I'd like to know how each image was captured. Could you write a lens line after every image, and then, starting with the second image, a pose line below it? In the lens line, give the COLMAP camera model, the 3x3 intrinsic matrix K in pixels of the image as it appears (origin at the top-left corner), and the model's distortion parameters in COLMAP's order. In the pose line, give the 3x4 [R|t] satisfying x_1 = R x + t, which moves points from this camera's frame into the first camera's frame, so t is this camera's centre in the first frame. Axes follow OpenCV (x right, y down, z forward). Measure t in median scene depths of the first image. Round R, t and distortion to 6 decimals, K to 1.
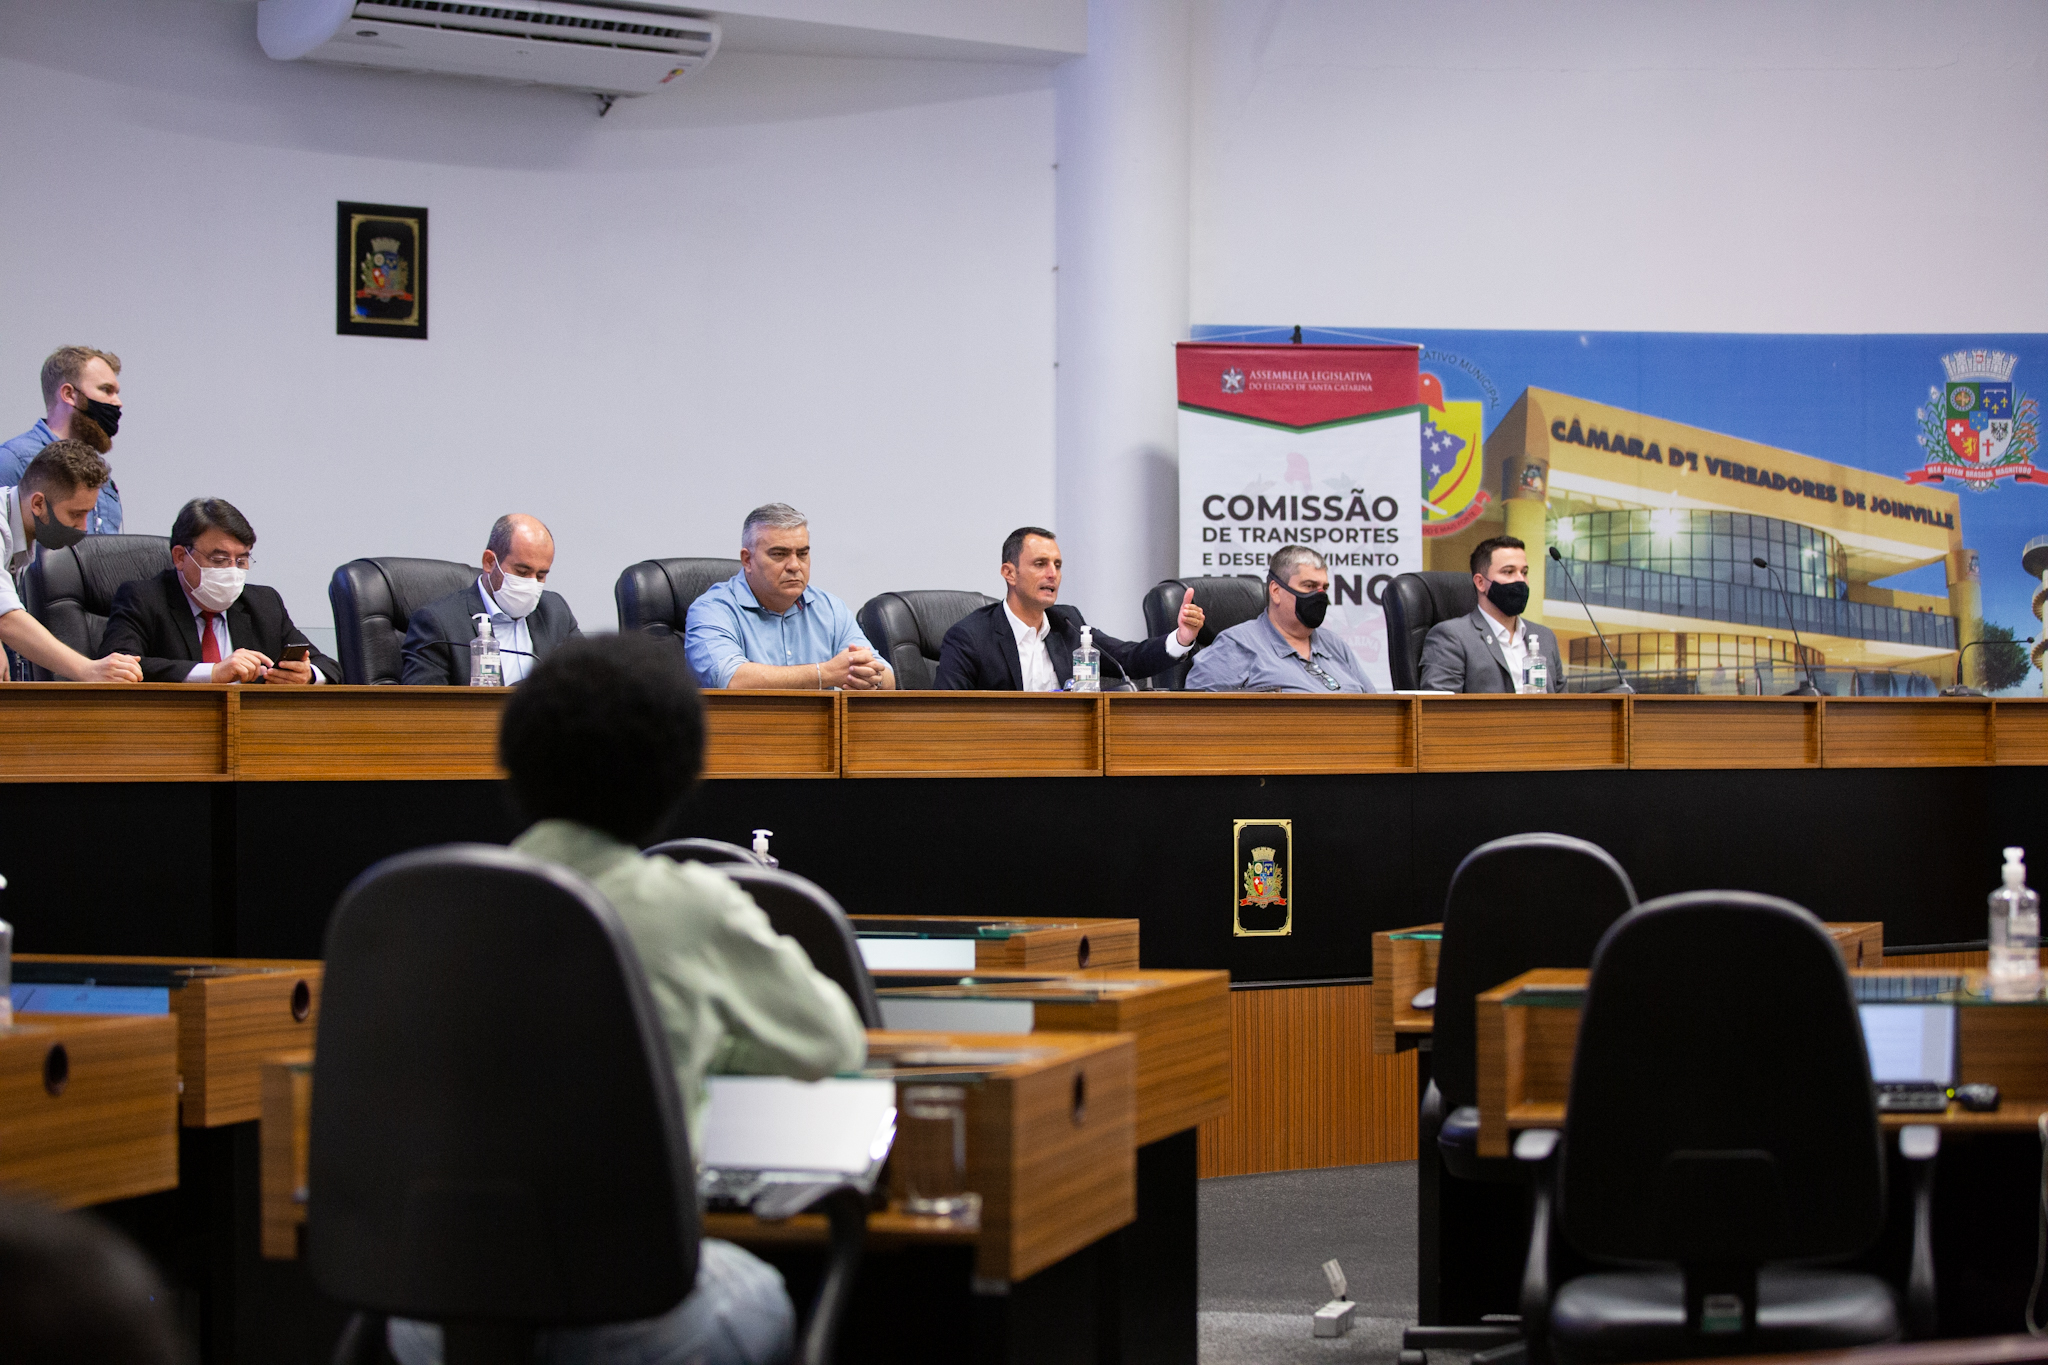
lens RADIAL K [[4414.4, 0, 1024.0], [0, 4414.4, 682.5], [0, 0, 1]] dist [-0.289429, 0.024292]
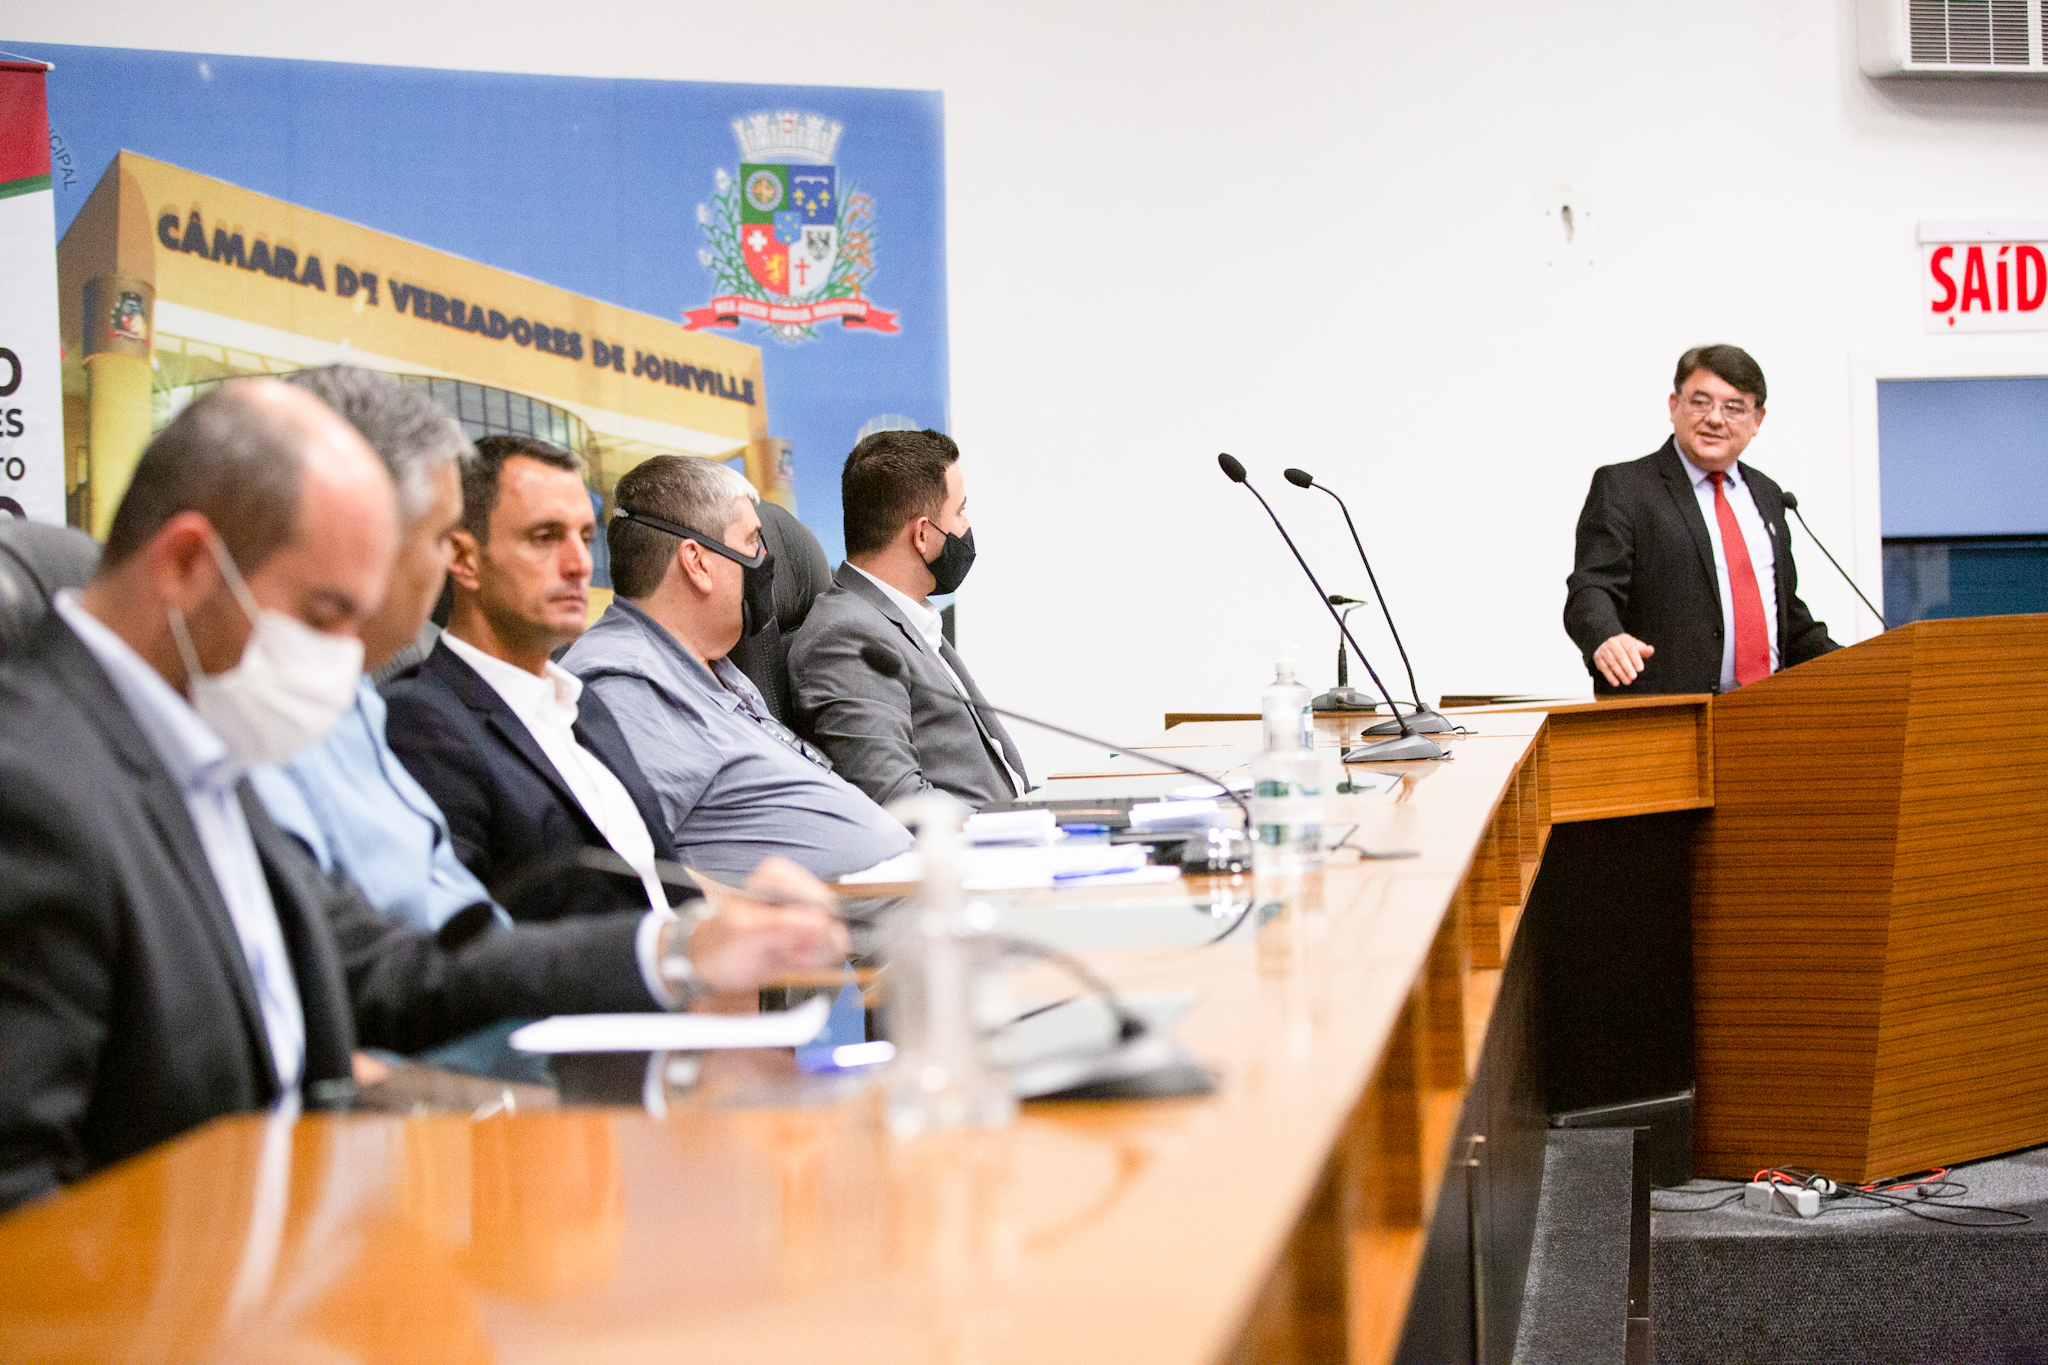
lens RADIAL K [[4414.4, 0, 1024.0], [0, 4414.4, 682.5], [0, 0, 1]] dist [-0.289429, 0.024292]
pose [[0.734007, -0.039457, 0.677995, -0.176701], [0.017655, 0.999082, 0.039029, -0.019951], [-0.678913, -0.016678, 0.734030, 0.525283]]
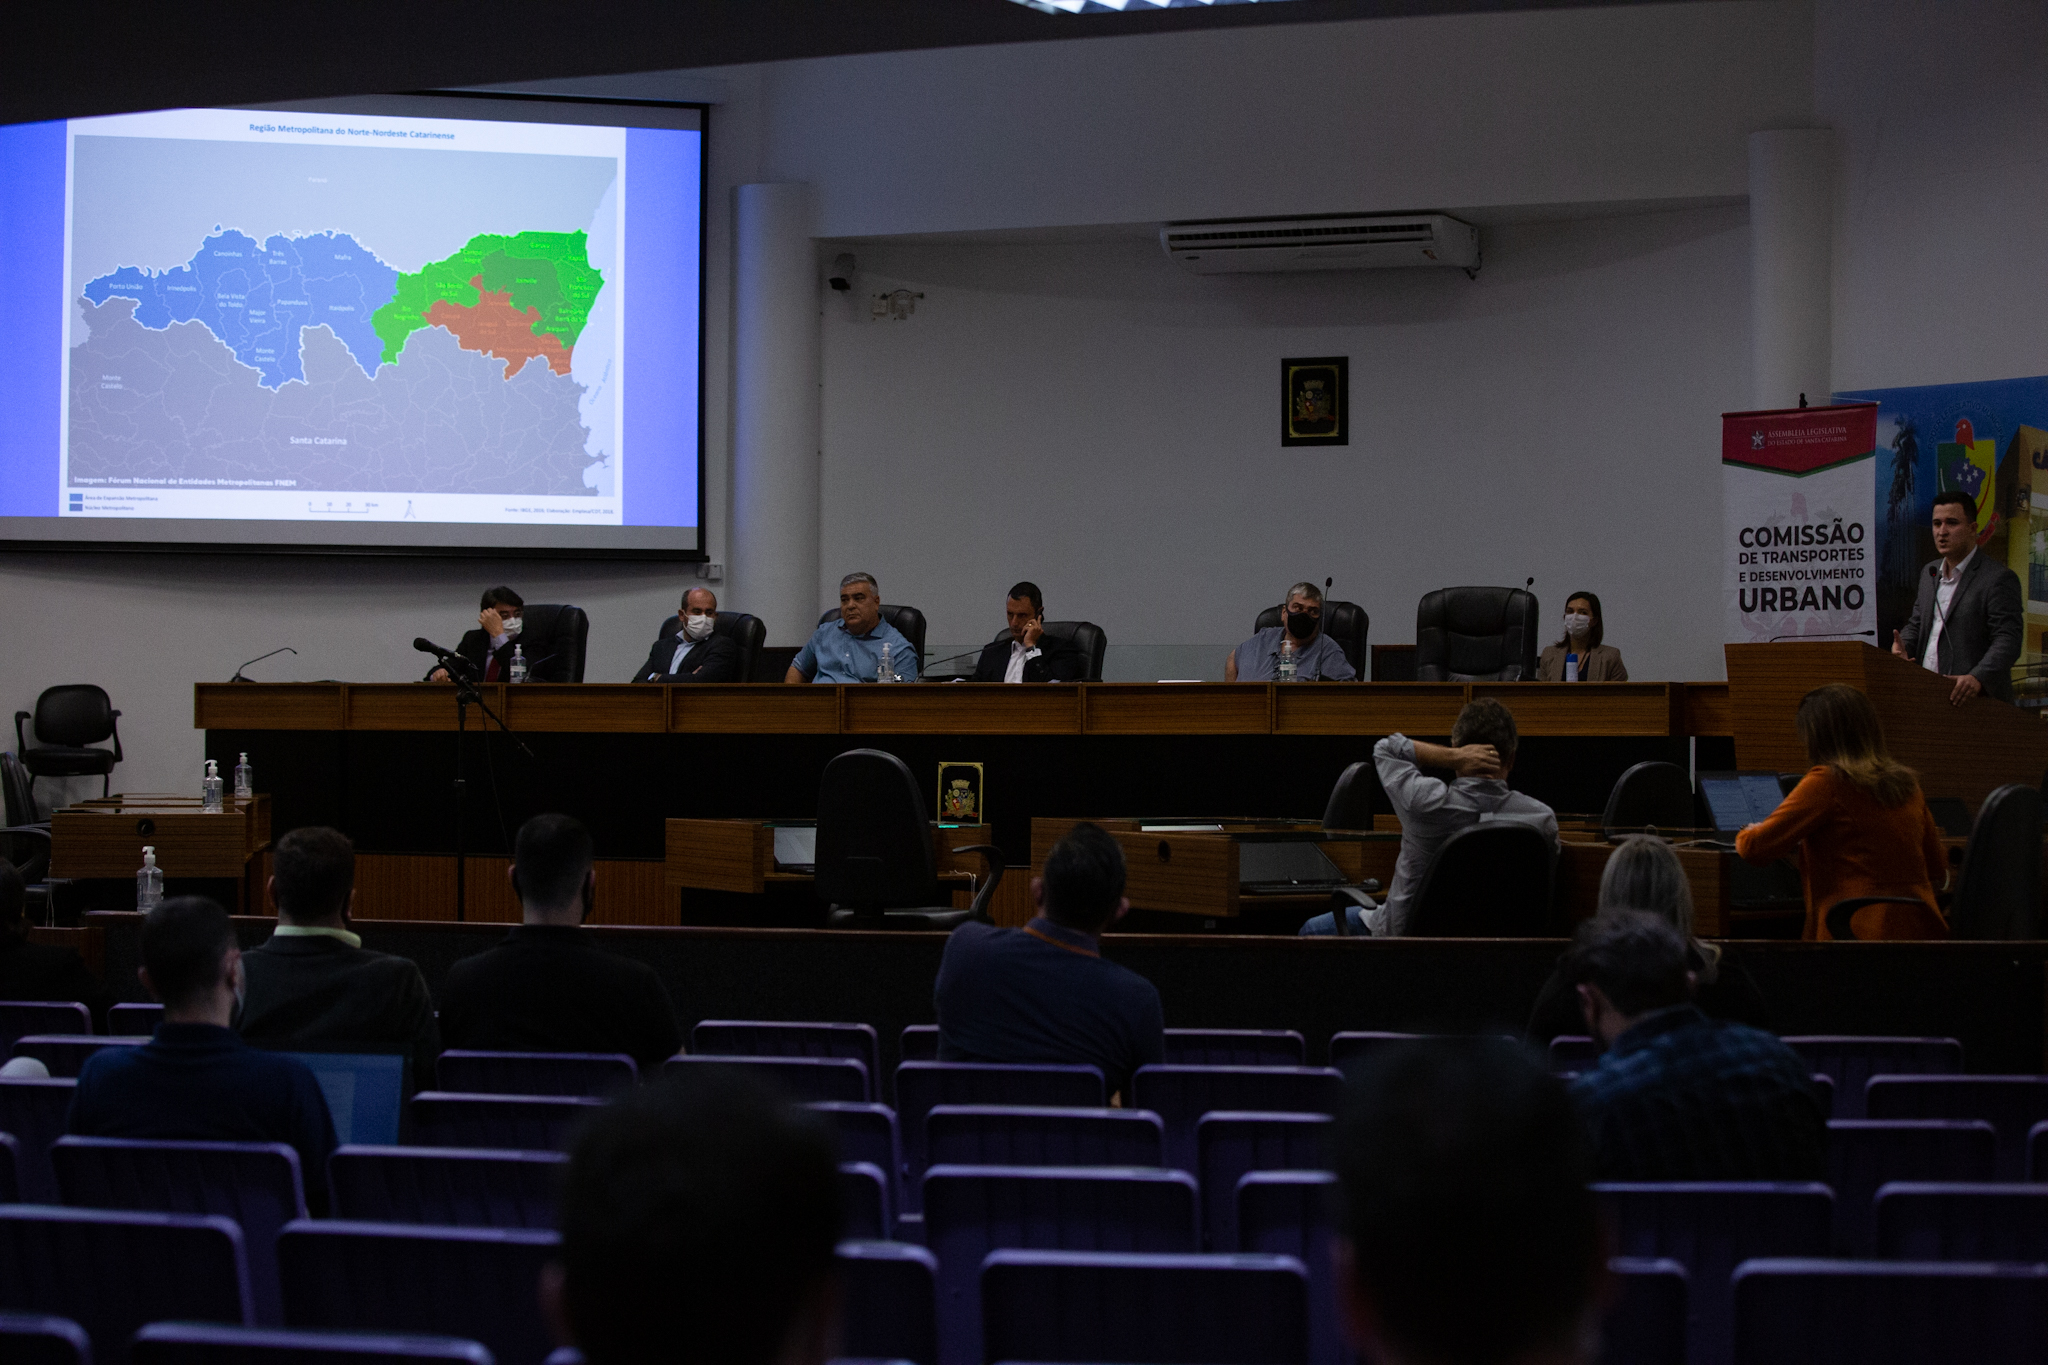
lens RADIAL K [[4274.8, 0, 898.8], [0, 4274.8, 687.1], [0, 0, 1]] dist [-0.314481, 0.125132]
pose [[0.433743, -0.003867, -0.901028, 1.031636], [0.008767, 0.999962, -0.000071, 0.002597], [0.900994, -0.007869, 0.433760, 0.220022]]
